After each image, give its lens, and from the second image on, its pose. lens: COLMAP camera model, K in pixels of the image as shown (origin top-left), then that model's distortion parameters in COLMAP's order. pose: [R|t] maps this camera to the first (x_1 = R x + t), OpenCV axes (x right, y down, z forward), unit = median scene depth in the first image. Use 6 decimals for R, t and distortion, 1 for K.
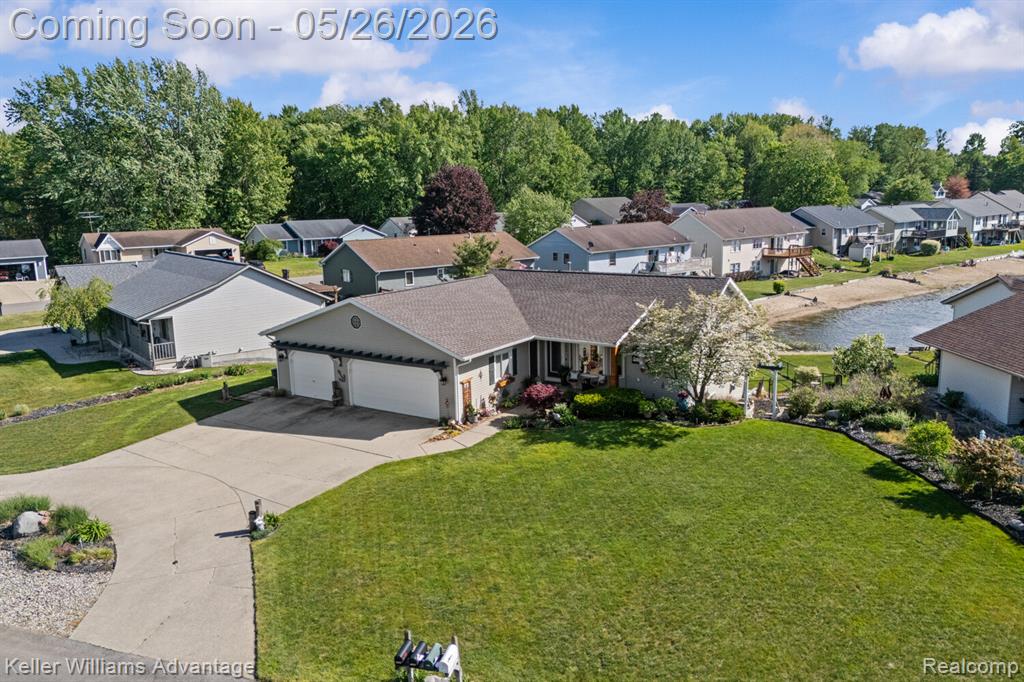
lens RADIAL K [[736.5, 0, 493.0], [0, 736.5, 337.6], [0, 0, 1]] dist [0.024644, 0.001069]
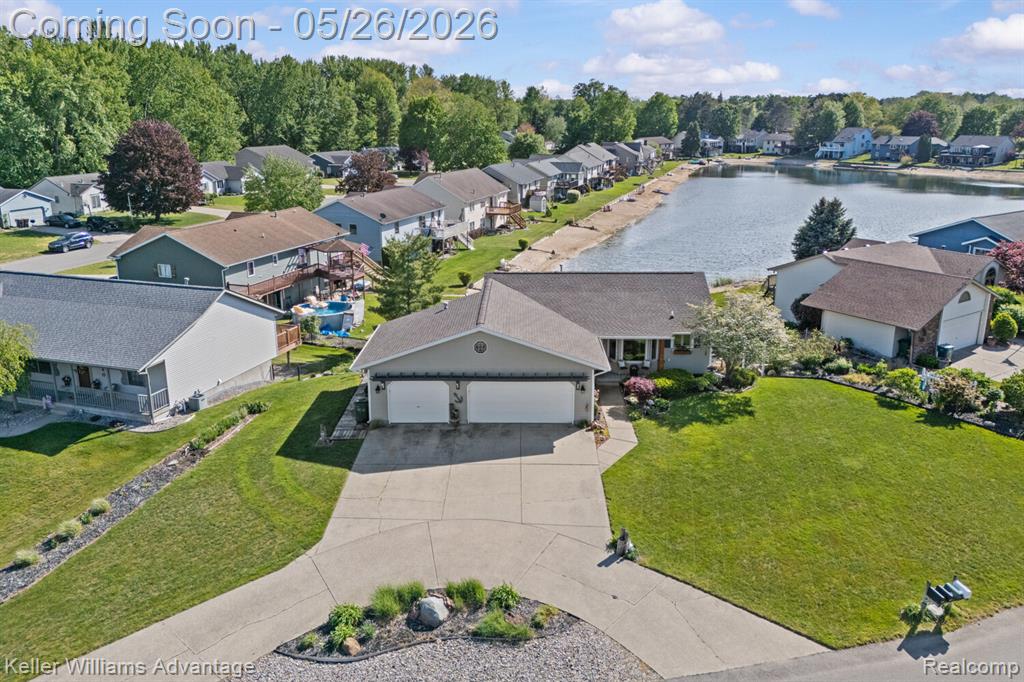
lens RADIAL K [[744.1, 0, 480.0], [0, 744.1, 293.6], [0, 0, 1]] dist [0.044704, -0.005697]
pose [[0.842936, -0.105809, 0.527507, -0.667154], [0.086640, 0.994370, 0.061007, -0.146582], [-0.530992, -0.005721, 0.847357, 0.070559]]
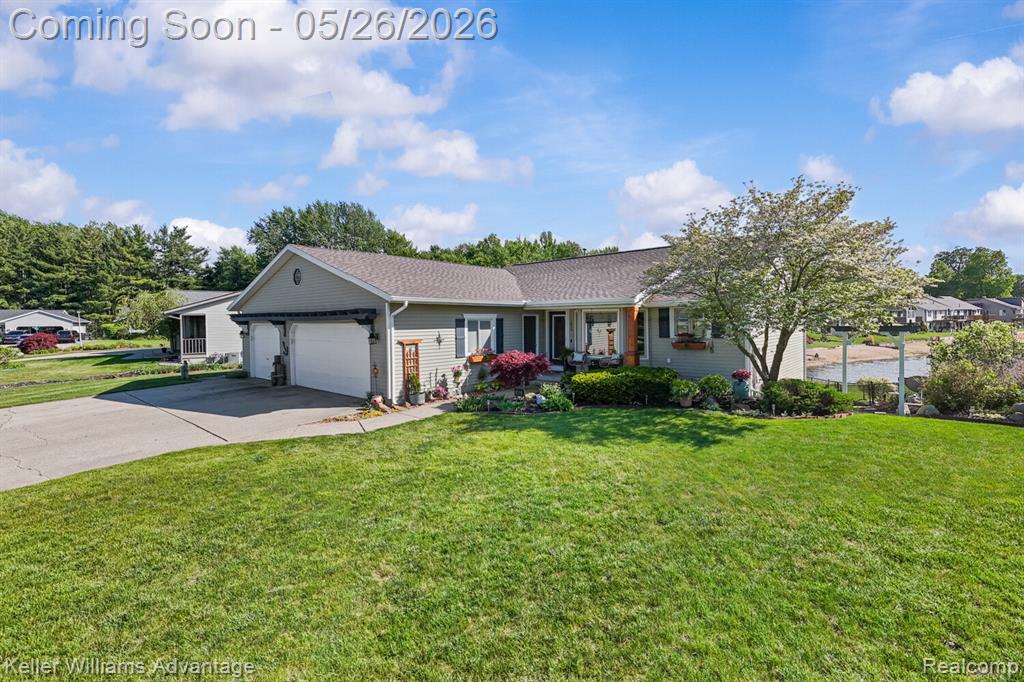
lens RADIAL K [[437.2, 0, 523.3], [0, 437.2, 371.0], [0, 0, 1]] dist [0.000144, 0.027924]
pose [[0.994254, 0.034454, -0.101347, 0.091879], [-0.042114, 0.996336, -0.074437, 0.092814], [0.098411, 0.078277, 0.992062, 0.507695]]
